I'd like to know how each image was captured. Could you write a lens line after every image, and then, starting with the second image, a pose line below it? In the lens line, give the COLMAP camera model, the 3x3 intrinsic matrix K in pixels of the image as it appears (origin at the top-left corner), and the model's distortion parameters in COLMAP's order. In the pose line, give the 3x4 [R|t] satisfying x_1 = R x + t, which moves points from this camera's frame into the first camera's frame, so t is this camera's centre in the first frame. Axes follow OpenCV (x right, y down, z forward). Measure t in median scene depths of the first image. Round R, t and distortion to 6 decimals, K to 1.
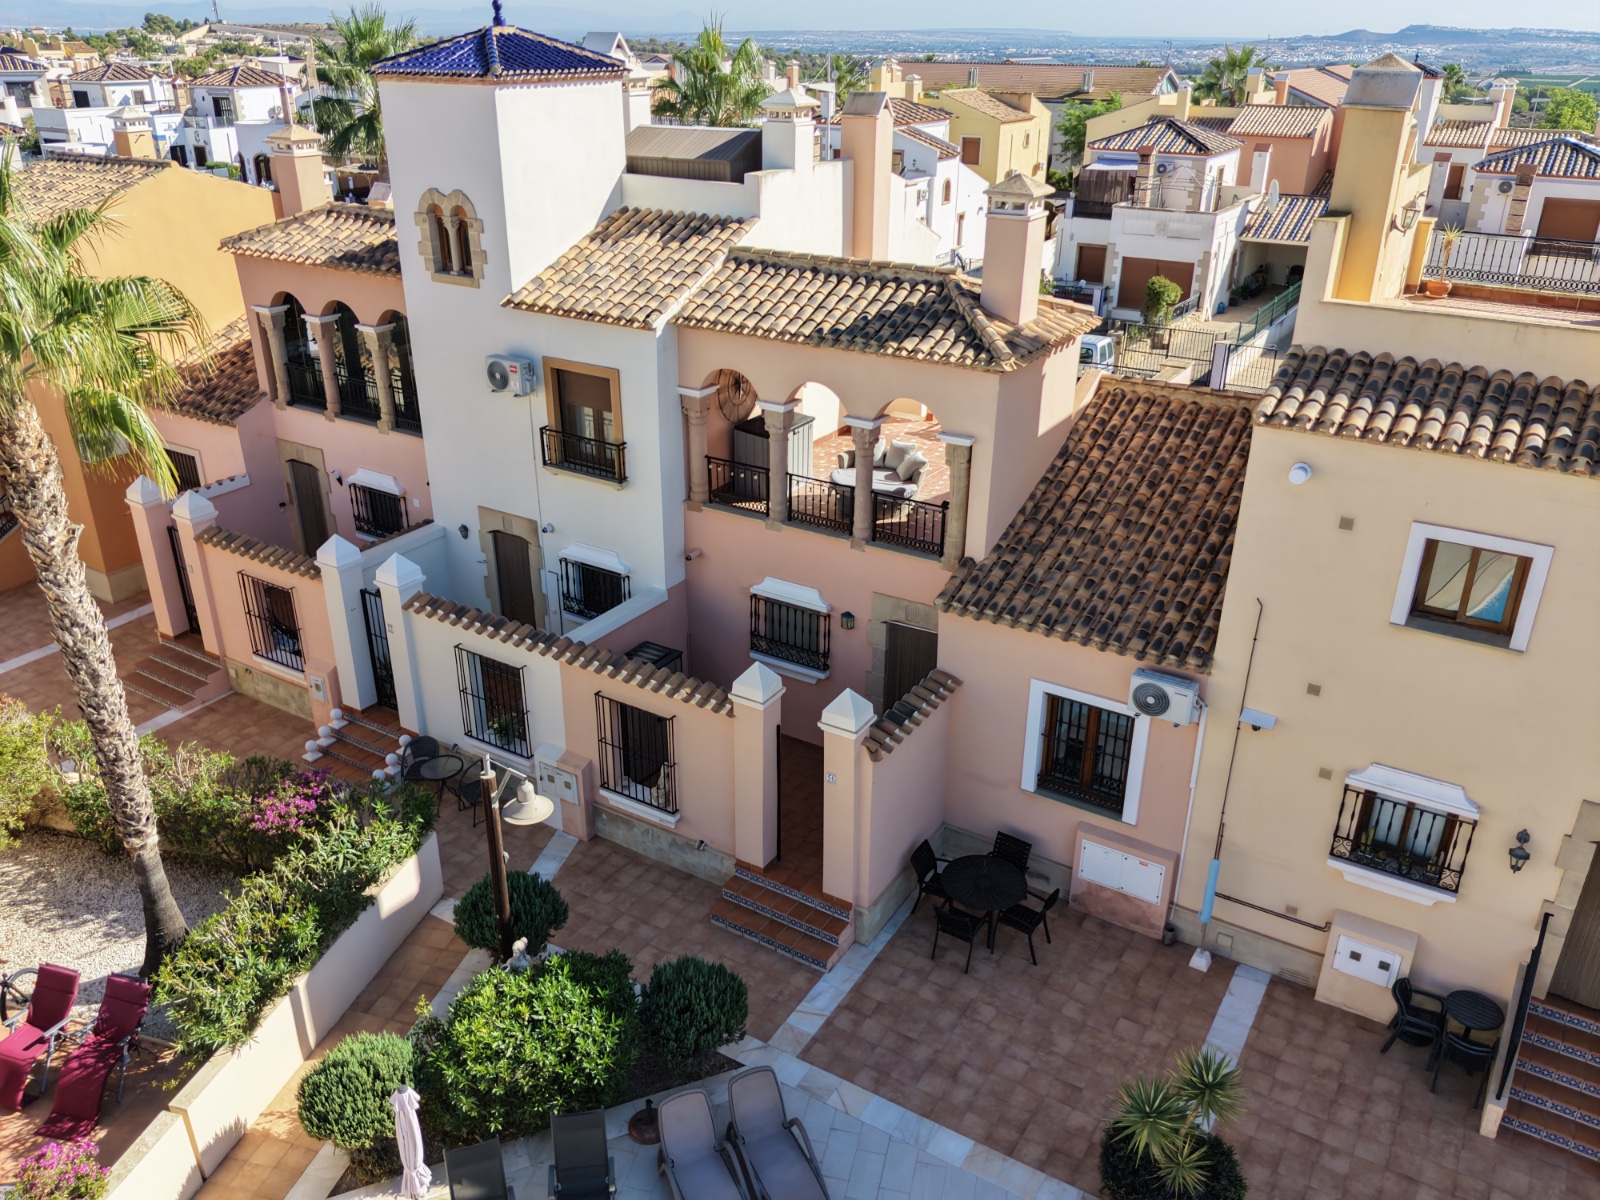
lens RADIAL K [[1227.8, 0, 792.1], [0, 1227.8, 603.4], [0, 0, 1]] dist [0.091826, -0.176840]
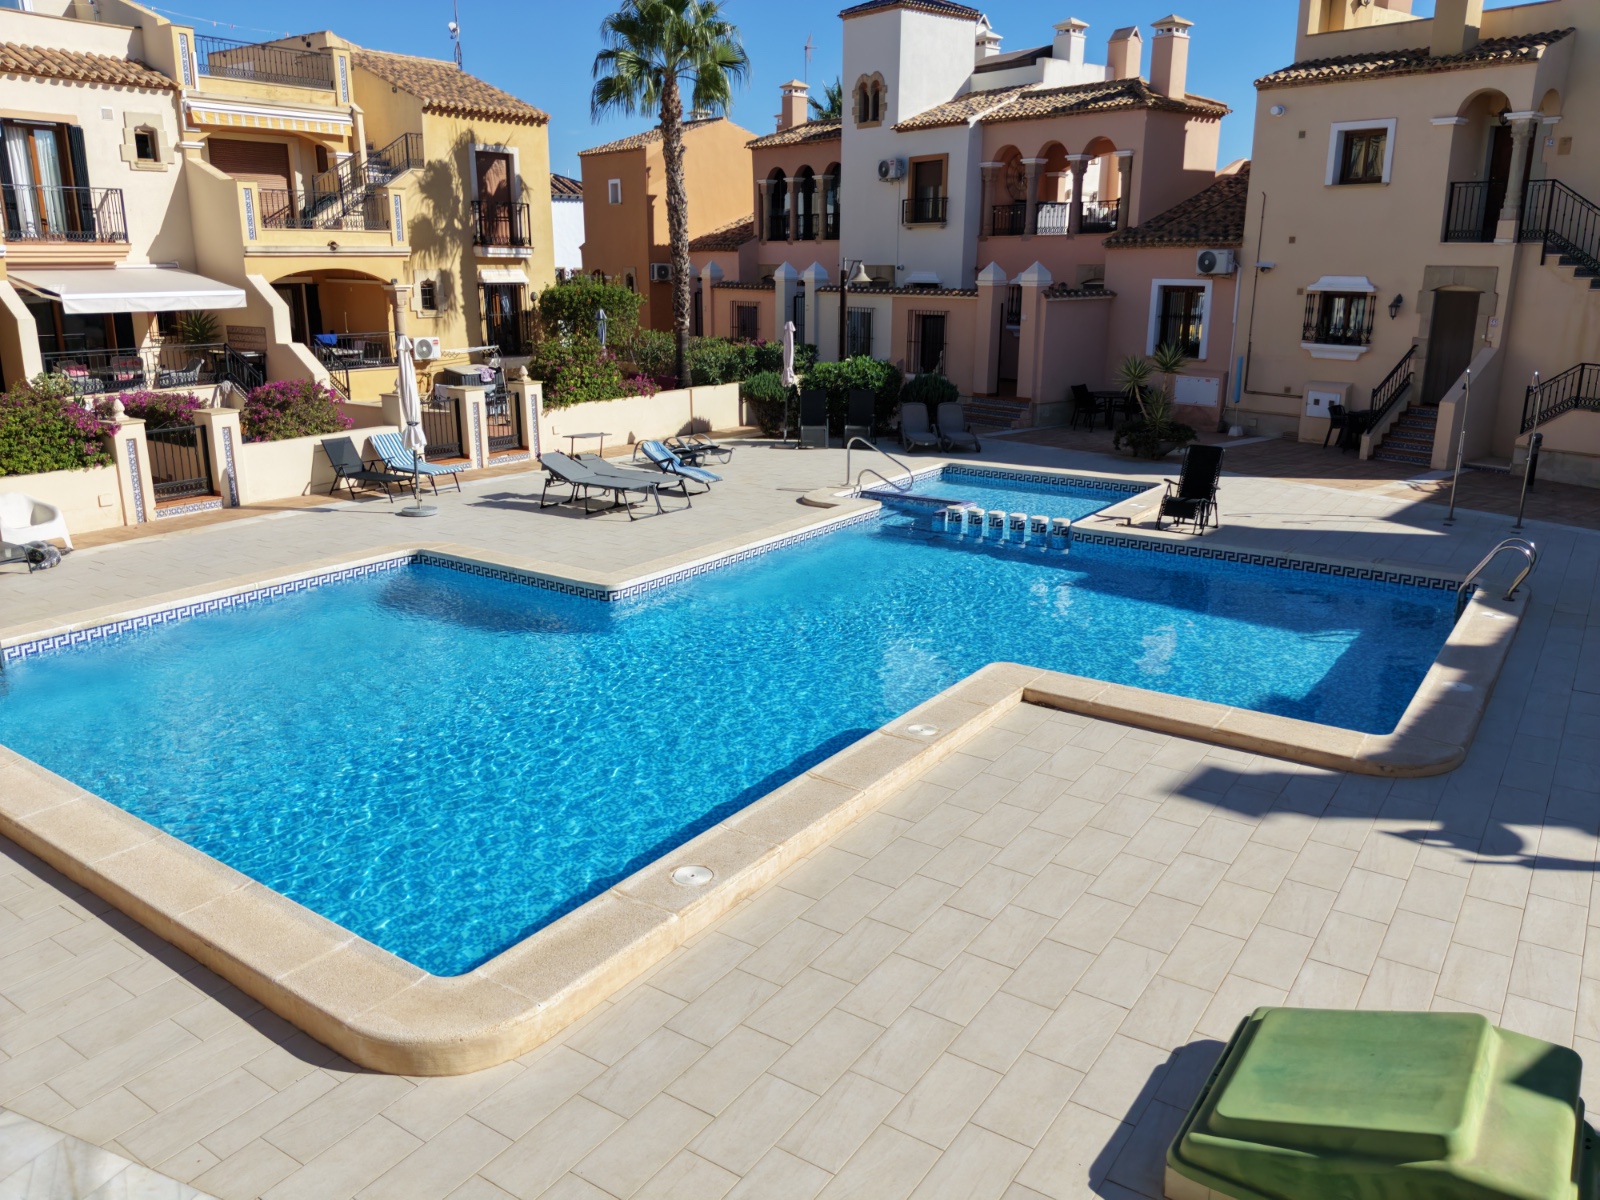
lens RADIAL K [[1227.8, 0, 792.1], [0, 1227.8, 603.4], [0, 0, 1]] dist [0.091826, -0.176840]
pose [[0.940448, 0.090448, -0.327684, 0.283997], [-0.143642, 0.979401, -0.141915, 0.711357], [0.308099, 0.180533, 0.934068, -0.606955]]
